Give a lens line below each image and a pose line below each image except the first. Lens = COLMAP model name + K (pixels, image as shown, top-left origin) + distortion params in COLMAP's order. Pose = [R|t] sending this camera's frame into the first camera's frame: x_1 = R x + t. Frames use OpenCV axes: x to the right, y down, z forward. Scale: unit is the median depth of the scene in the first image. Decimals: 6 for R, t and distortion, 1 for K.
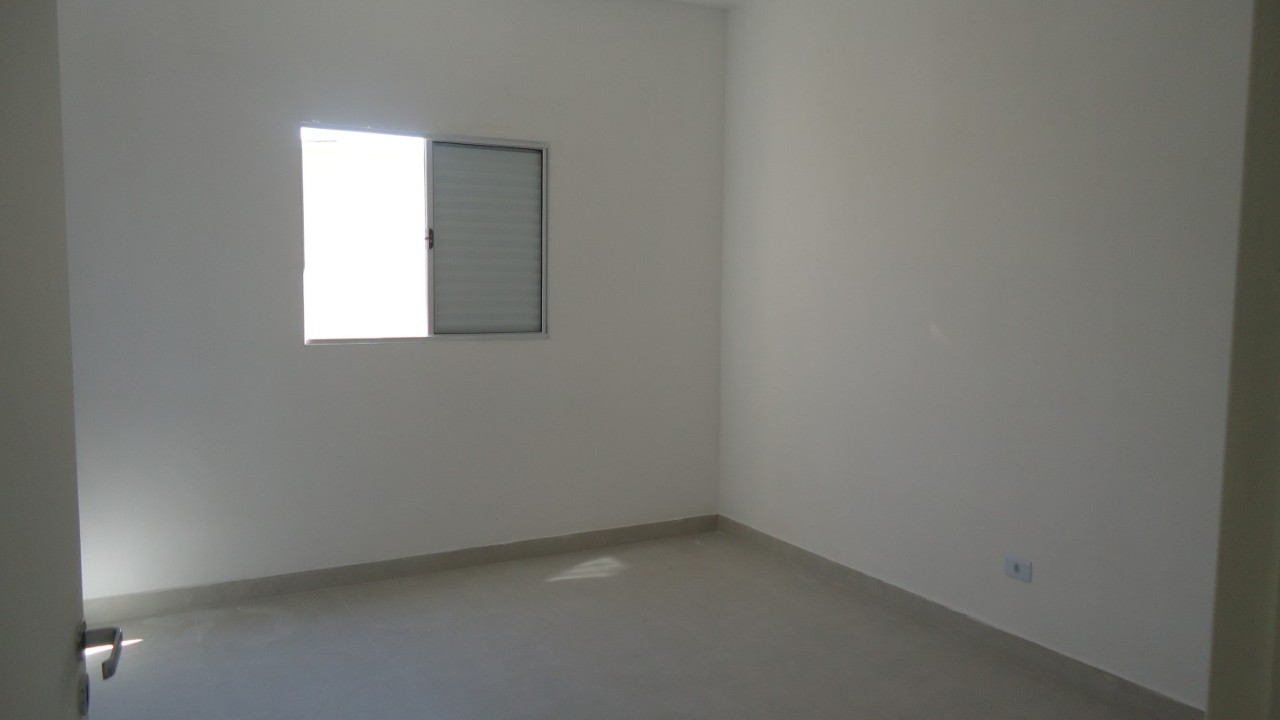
lens RADIAL K [[941.2, 0, 640.7], [0, 941.2, 359.3], [0, 0, 1]] dist [-0.003778, -0.003356]
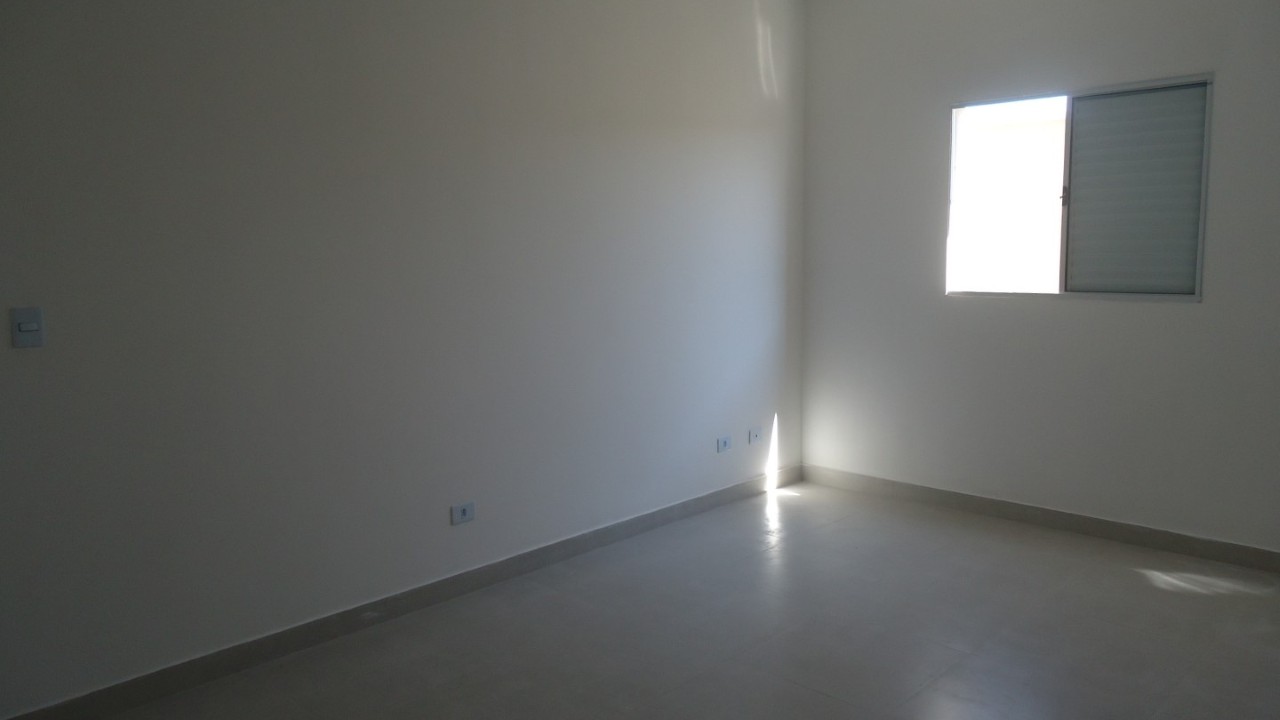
lens RADIAL K [[941.2, 0, 640.0], [0, 941.2, 360.4], [0, 0, 1]] dist [-0.003778, -0.003356]
pose [[0.259361, 0.103546, -0.960214, 0.637039], [-0.062187, 0.993963, 0.090388, -0.016117], [0.963776, 0.036270, 0.264235, 0.299110]]
